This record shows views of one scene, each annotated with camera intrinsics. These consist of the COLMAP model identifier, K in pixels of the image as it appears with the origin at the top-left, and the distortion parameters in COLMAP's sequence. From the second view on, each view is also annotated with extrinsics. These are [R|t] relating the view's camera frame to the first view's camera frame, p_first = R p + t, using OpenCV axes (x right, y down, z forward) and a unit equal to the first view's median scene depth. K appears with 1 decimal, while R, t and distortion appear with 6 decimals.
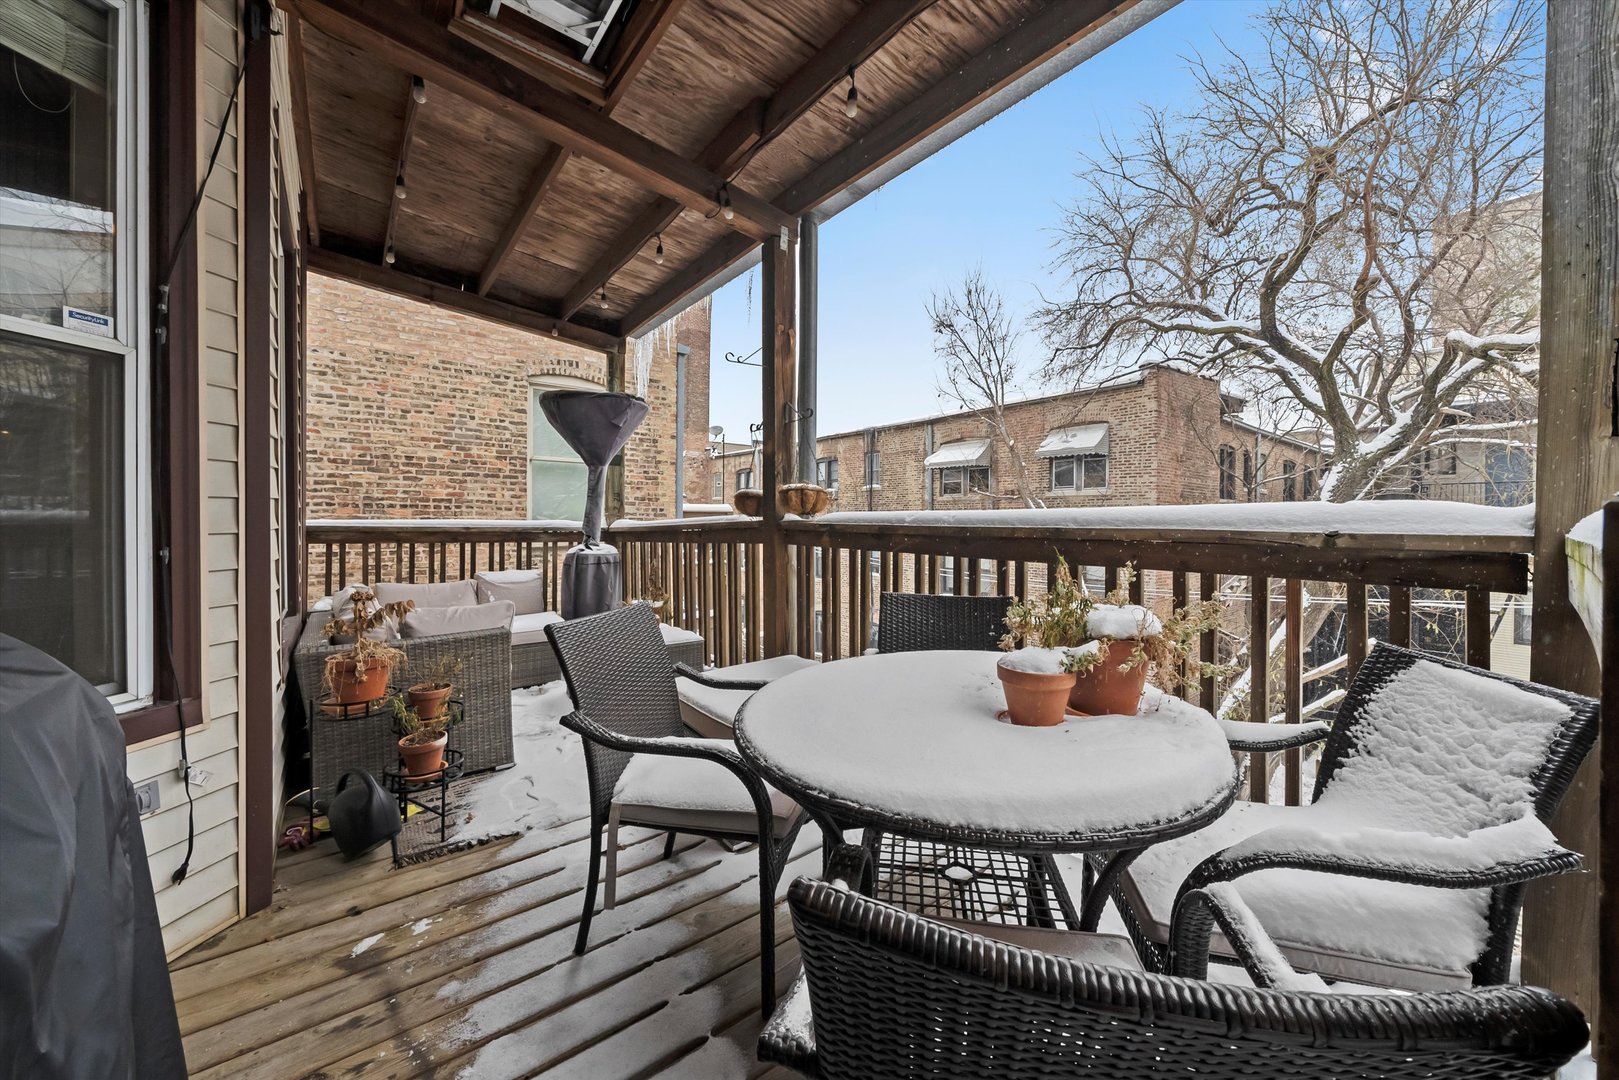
lens RADIAL K [[569.7, 0, 802.1], [0, 569.7, 533.8], [0, 0, 1]] dist [-0.009071, 0.000111]
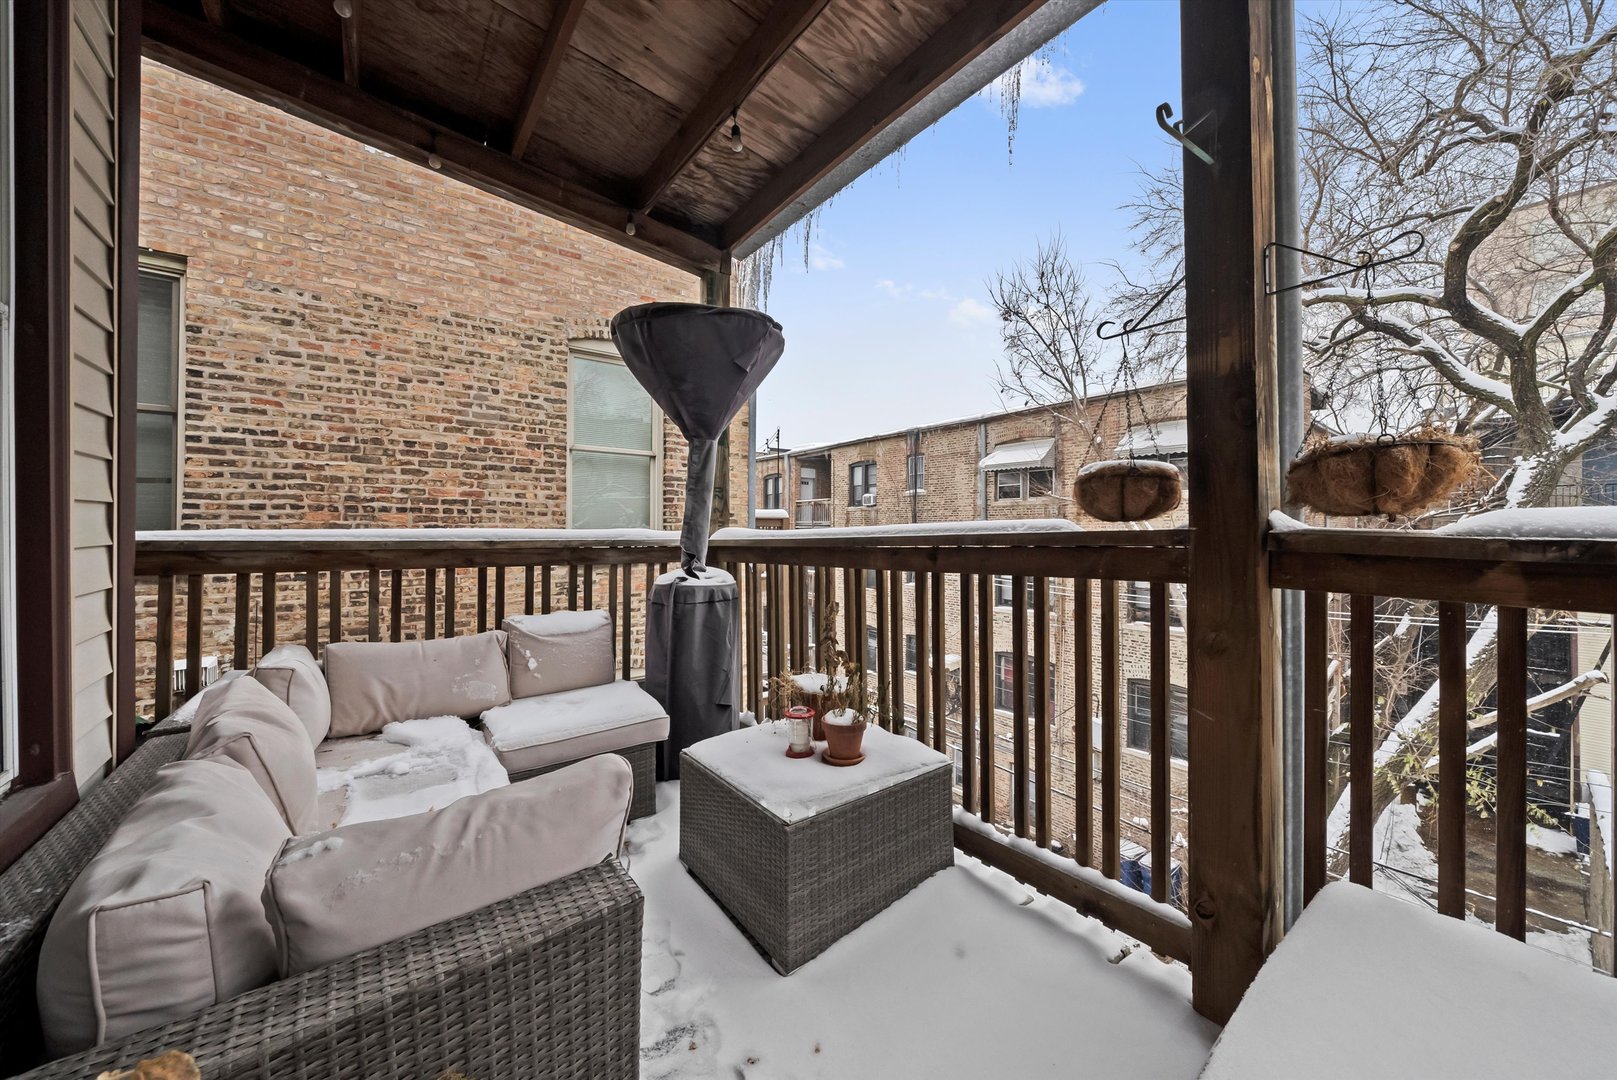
lens RADIAL K [[569.0, 0, 812.7], [0, 569.0, 535.5], [0, 0, 1]] dist [-0.009071, 0.000111]
pose [[0.999948, -0.002189, -0.009917, -0.162053], [0.002091, 0.999950, -0.009813, -0.007439], [0.009938, 0.009792, 0.999903, 0.269152]]
